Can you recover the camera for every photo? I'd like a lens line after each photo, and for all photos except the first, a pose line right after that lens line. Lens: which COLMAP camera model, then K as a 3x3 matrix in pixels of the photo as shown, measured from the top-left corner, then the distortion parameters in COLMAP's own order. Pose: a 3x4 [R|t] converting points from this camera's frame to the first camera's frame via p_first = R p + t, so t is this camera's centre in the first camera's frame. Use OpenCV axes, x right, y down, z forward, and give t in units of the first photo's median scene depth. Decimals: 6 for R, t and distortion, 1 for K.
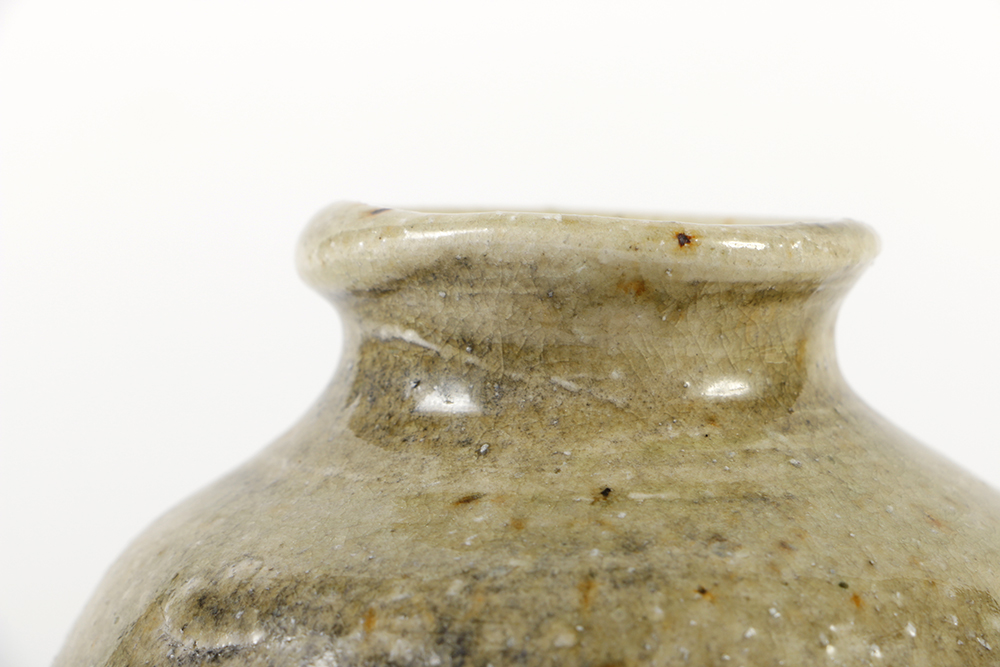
lens RADIAL K [[4474.5, 0, 500.0], [0, 4474.5, 333.5], [0, 0, 1]] dist [0.355808, 0.768360]
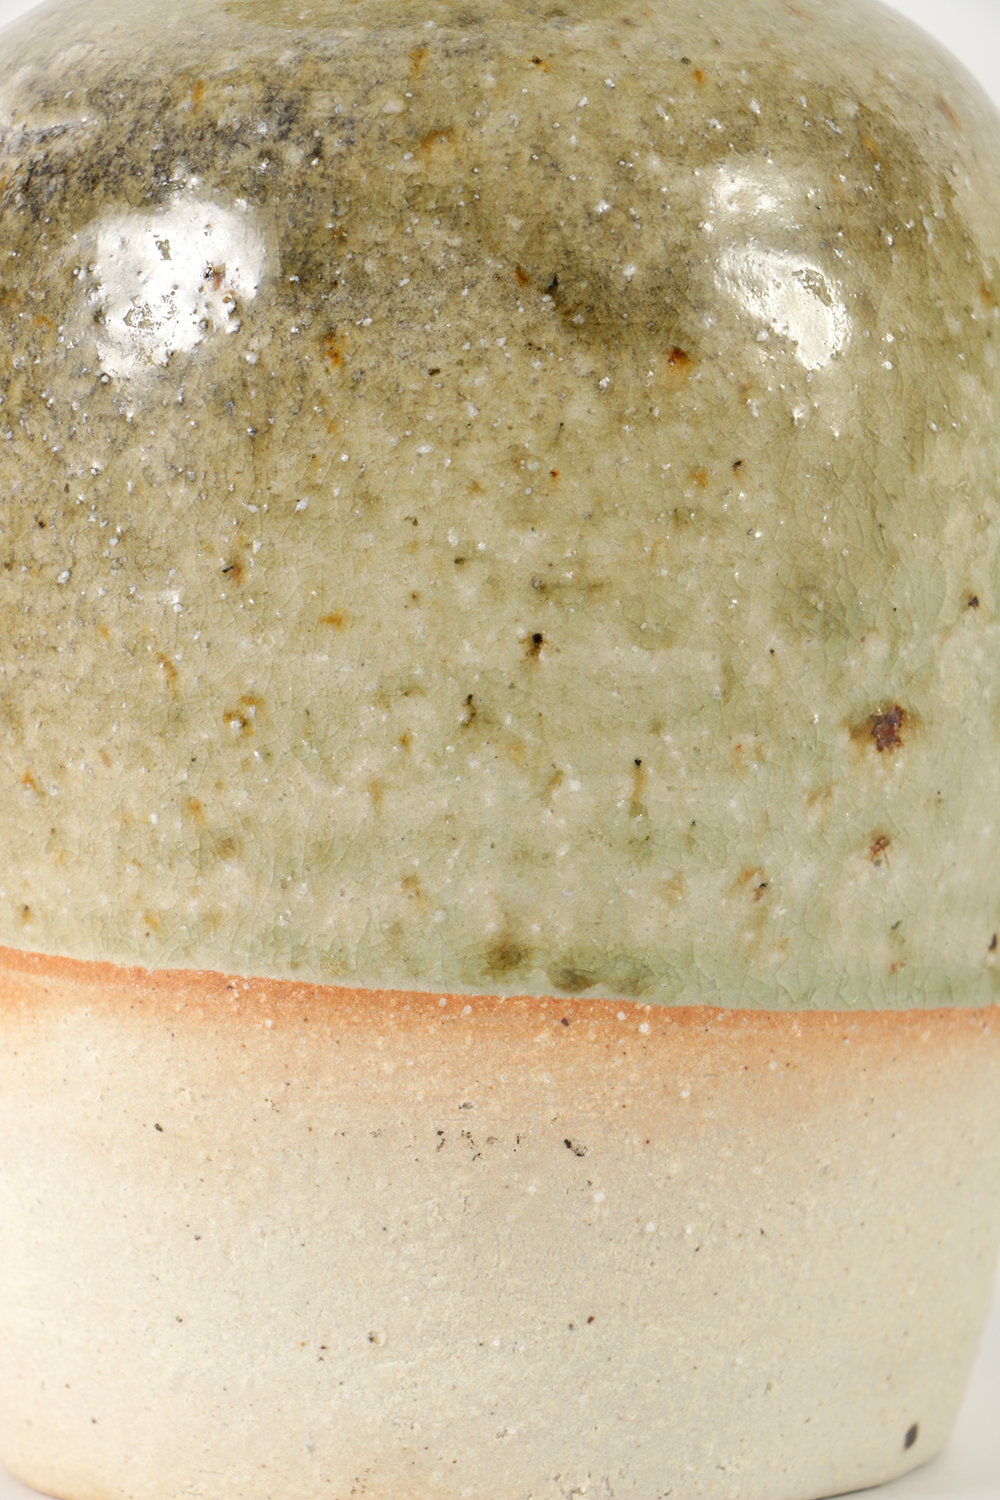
lens RADIAL K [[6711.8, 0, 500.0], [0, 6711.8, 750.0], [0, 0, 1]] dist [0.355808, 0.768360]
pose [[0.999392, 0.008092, -0.033919, 0.086069], [-0.006136, 0.998333, 0.057384, 0.120267], [0.034327, -0.057140, 0.997776, -0.462448]]
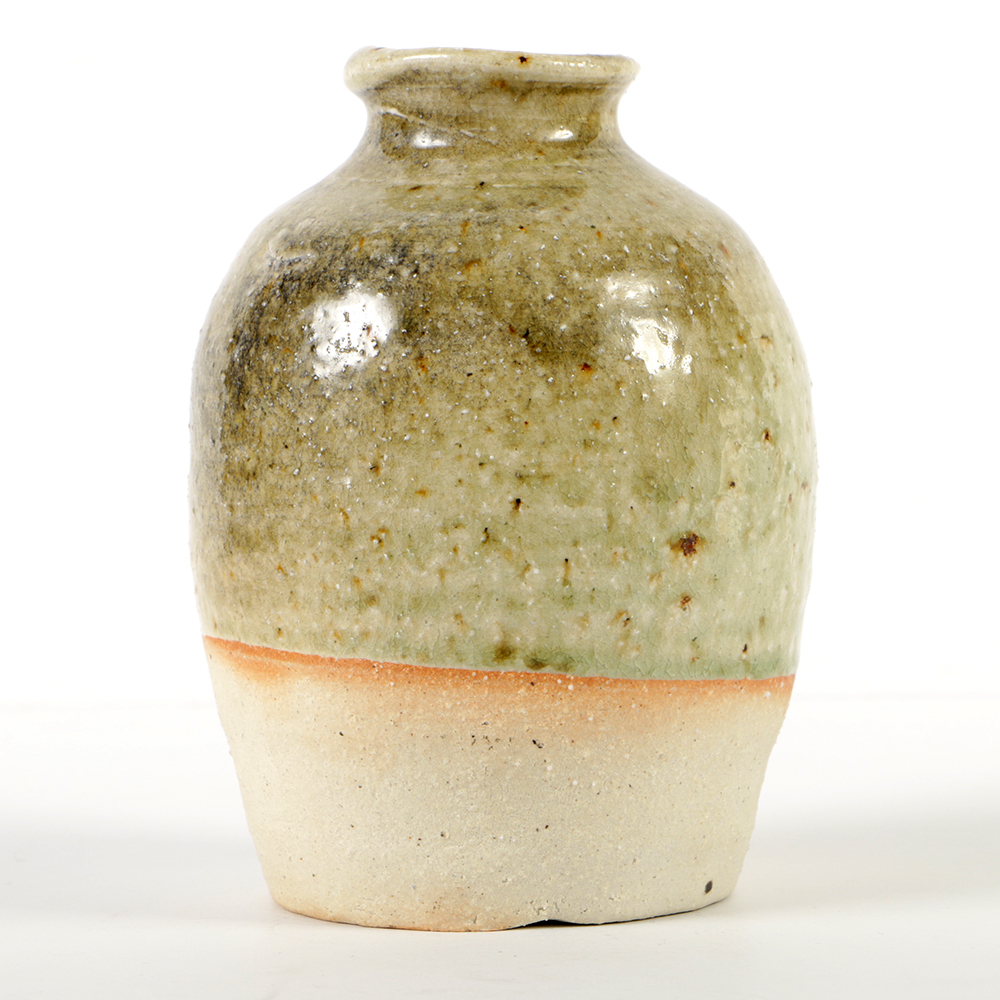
lens RADIAL K [[4156.4, 0, 500.0], [0, 4156.4, 500.0], [0, 0, 1]] dist [-0.045499, 3.375683]
pose [[0.996524, 0.009581, -0.082756, 0.190015], [-0.006386, 0.999227, 0.038795, 0.106008], [0.083063, -0.038131, 0.995814, -0.885011]]
